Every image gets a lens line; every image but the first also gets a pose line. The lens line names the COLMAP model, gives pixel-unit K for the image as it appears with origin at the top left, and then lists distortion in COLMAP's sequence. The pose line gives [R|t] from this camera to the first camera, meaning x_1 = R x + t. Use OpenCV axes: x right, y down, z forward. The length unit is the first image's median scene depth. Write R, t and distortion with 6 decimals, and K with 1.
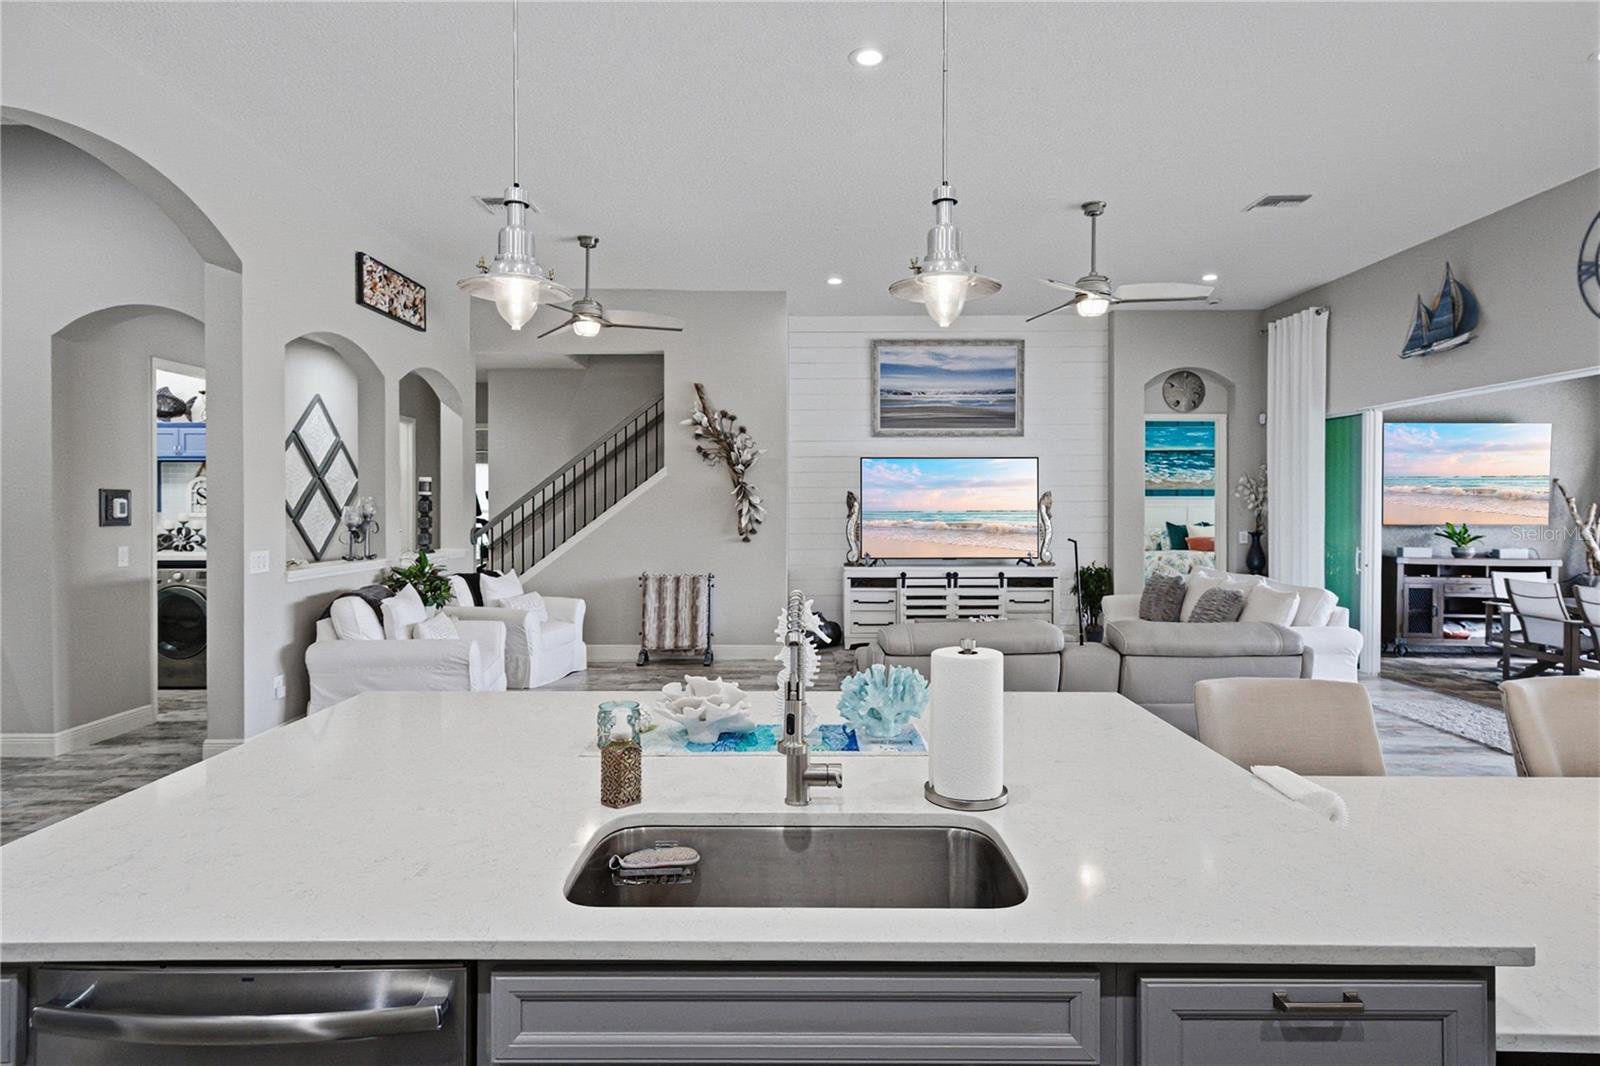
lens RADIAL K [[871.1, 0, 804.7], [0, 871.1, 511.5], [0, 0, 1]] dist [0.009493, 0.000276]
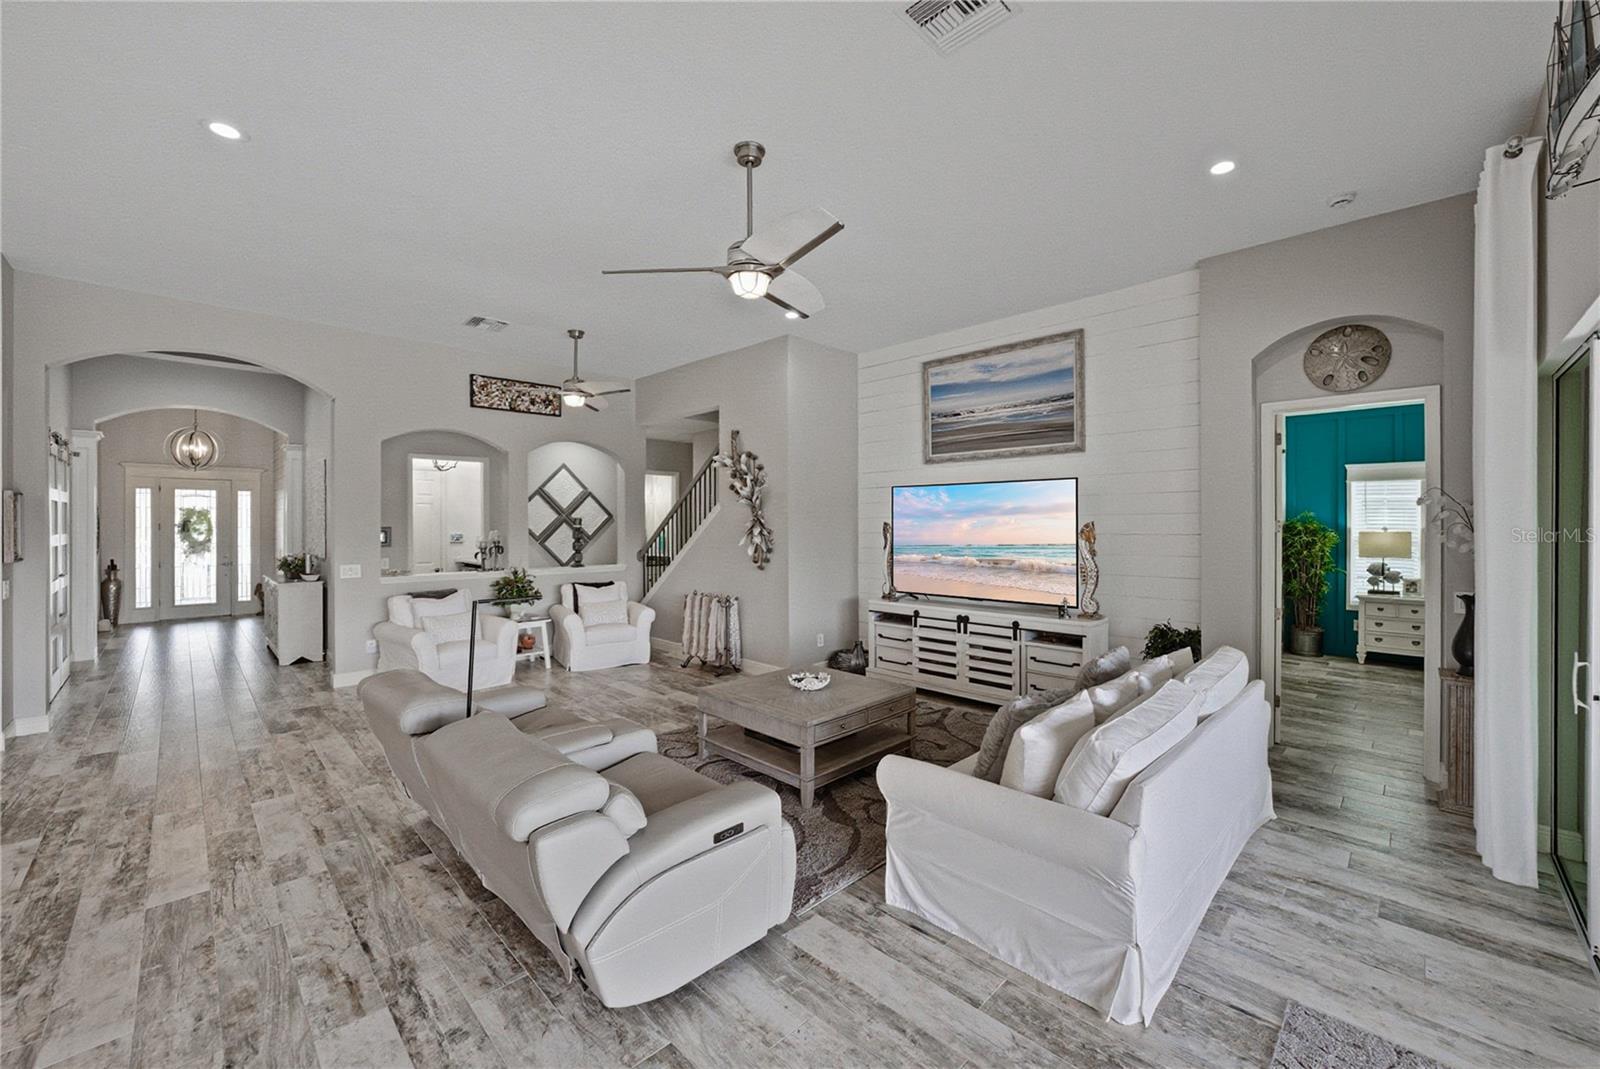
lens RADIAL K [[637.7, 0, 806.8], [0, 637.7, 525.8], [0, 0, 1]] dist [-0.020348, 0.006077]
pose [[0.709566, 0.002043, -0.704636, 0.507237], [-0.002166, 0.999997, 0.000718, -0.019860], [0.704635, 0.001017, 0.709569, 0.440927]]
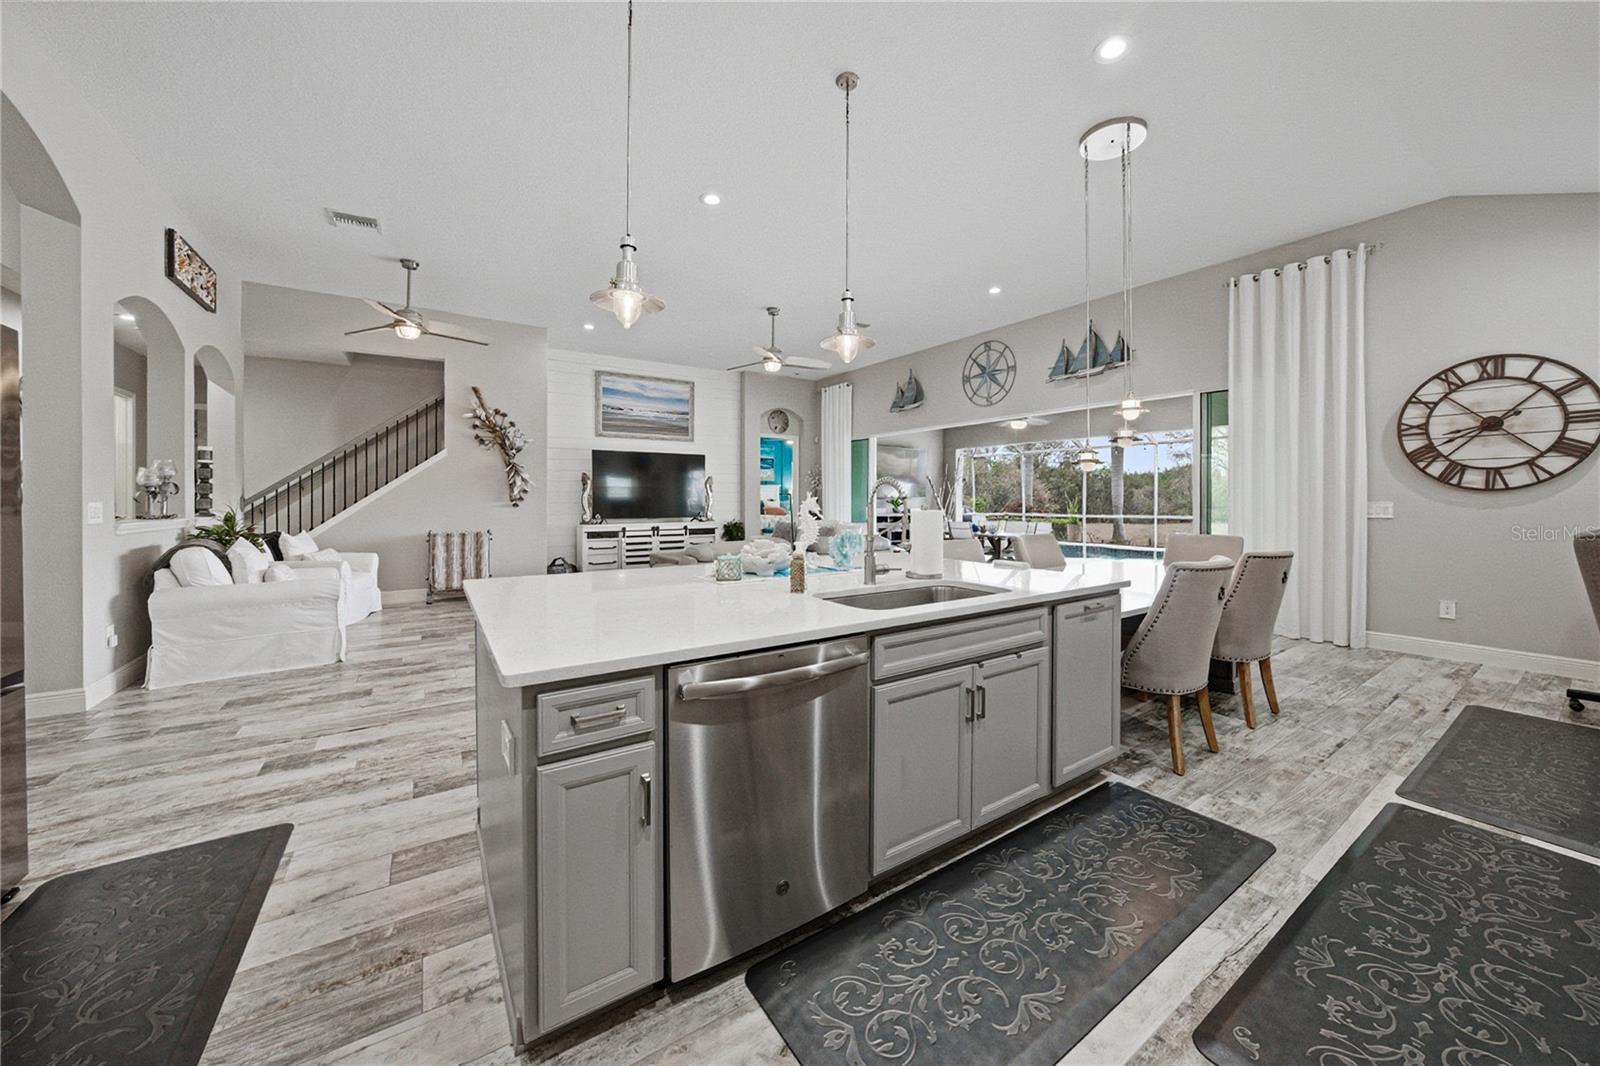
lens RADIAL K [[579.9, 0, 819.9], [0, 579.9, 500.9], [0, 0, 1]] dist [-0.017850, 0.000248]
pose [[0.818759, -0.000802, 0.574137, -0.183628], [0.002636, 0.999994, -0.002363, 0.027468], [-0.574132, 0.003448, 0.818756, -0.012082]]
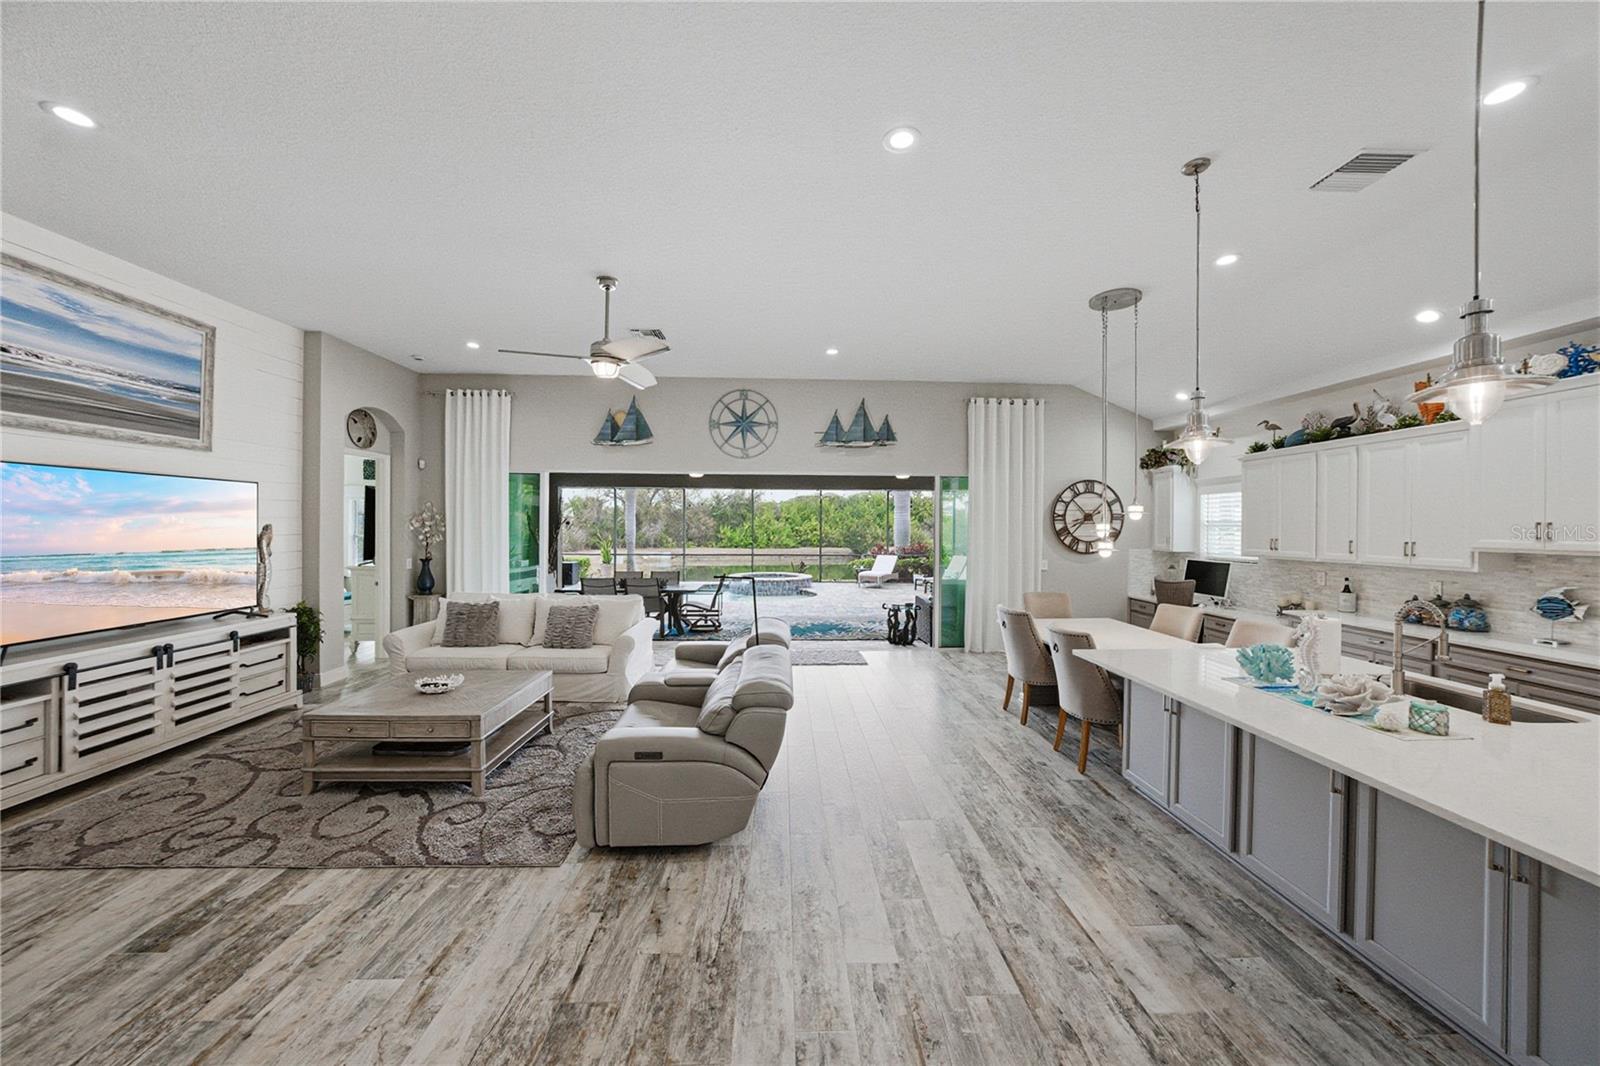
lens RADIAL K [[559.5, 0, 811.2], [0, 559.5, 528.1], [0, 0, 1]] dist [-0.032109, 0.007203]
pose [[-0.059158, -0.002719, 0.998245, -0.276696], [-0.000748, 0.999996, 0.002679, -0.021750], [-0.998248, -0.000589, -0.059160, 0.528210]]
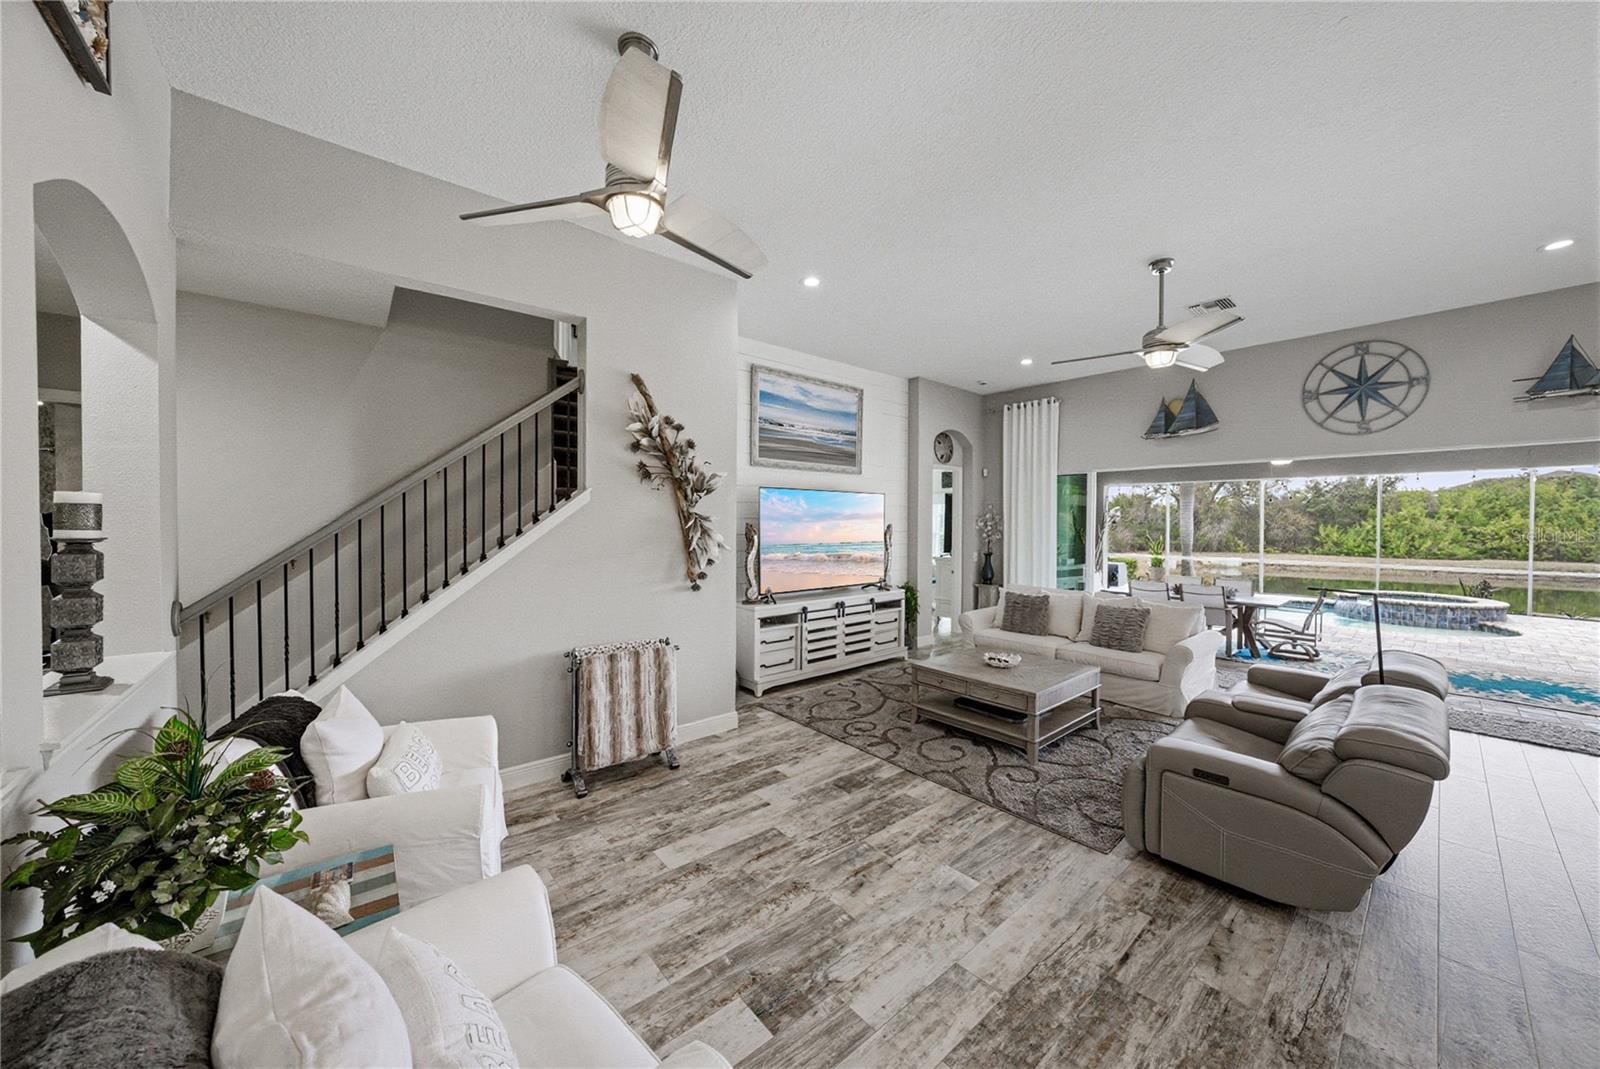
lens RADIAL K [[563.5, 0, 806.7], [0, 563.5, 530.8], [0, 0, 1]] dist [-0.031750, 0.007689]
pose [[0.752722, -0.004628, 0.658322, -0.301484], [-0.002164, 0.999952, 0.009504, -0.021258], [-0.658335, -0.008578, 0.752677, 0.525209]]
